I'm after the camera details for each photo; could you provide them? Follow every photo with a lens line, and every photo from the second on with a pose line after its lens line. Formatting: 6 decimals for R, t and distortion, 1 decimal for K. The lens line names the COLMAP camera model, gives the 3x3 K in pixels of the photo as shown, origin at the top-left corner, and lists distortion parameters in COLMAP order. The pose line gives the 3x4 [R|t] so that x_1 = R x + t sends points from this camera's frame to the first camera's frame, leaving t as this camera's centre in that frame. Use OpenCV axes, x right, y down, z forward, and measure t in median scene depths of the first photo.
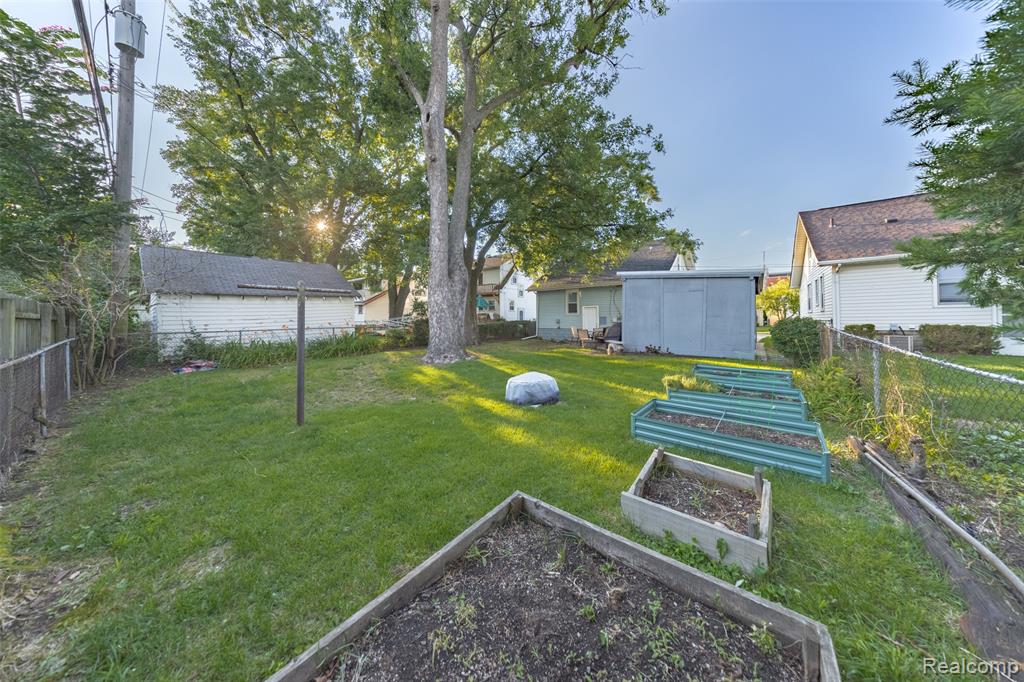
lens RADIAL K [[301.1, 0, 511.3], [0, 301.1, 314.6], [0, 0, 1]] dist [0.000181, 0.000000]
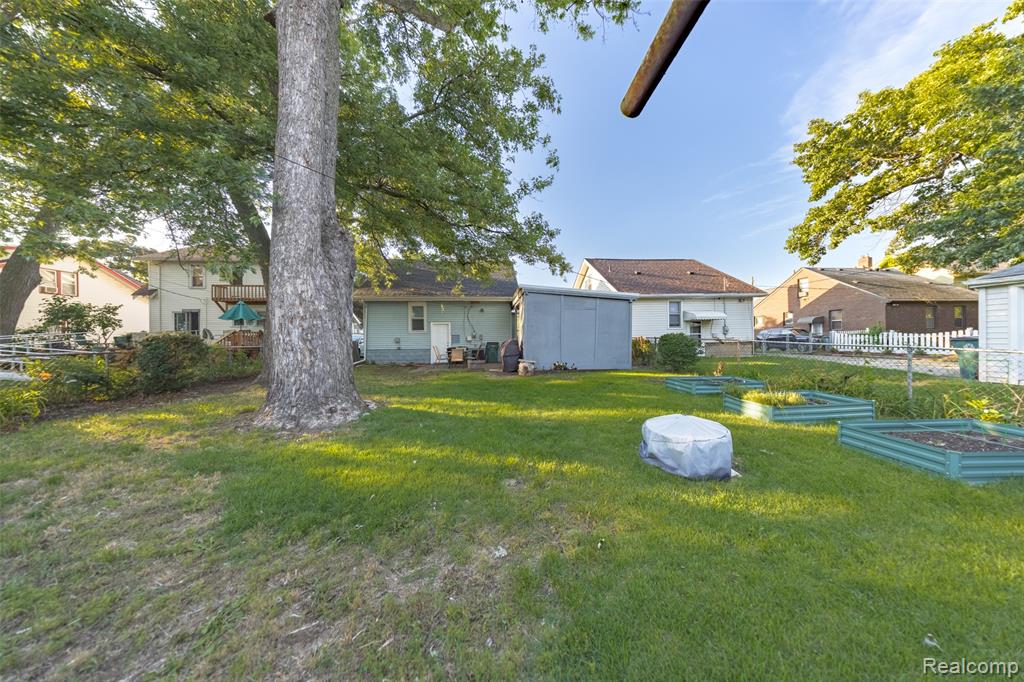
lens RADIAL K [[299.6, 0, 515.7], [0, 299.6, 335.5], [0, 0, 1]] dist [0.000310, 0.000006]
pose [[0.737598, 0.001541, 0.675238, -0.164207], [-0.001437, 0.999999, -0.000712, 0.010147], [-0.675239, -0.000445, 0.737599, 0.224652]]
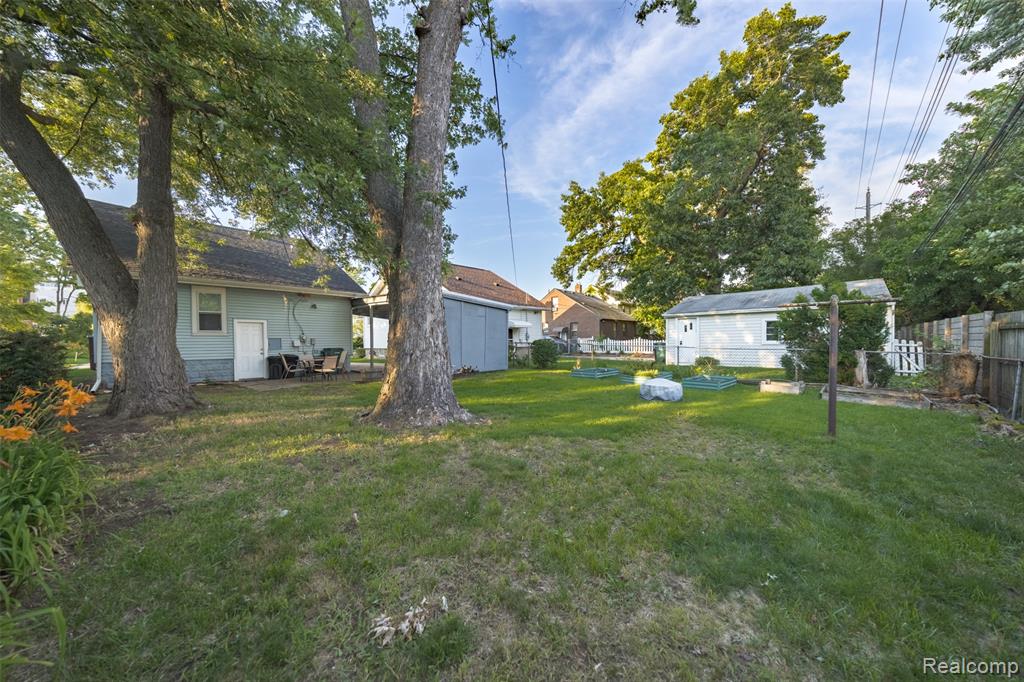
lens RADIAL K [[369.9, 0, 509.5], [0, 369.9, 352.2], [0, 0, 1]] dist [0.000822, 0.000006]
pose [[0.071617, -0.027608, 0.997050, -0.448605], [-0.007138, 0.999577, 0.028191, 0.011858], [-0.997407, -0.009136, 0.071389, 0.443242]]
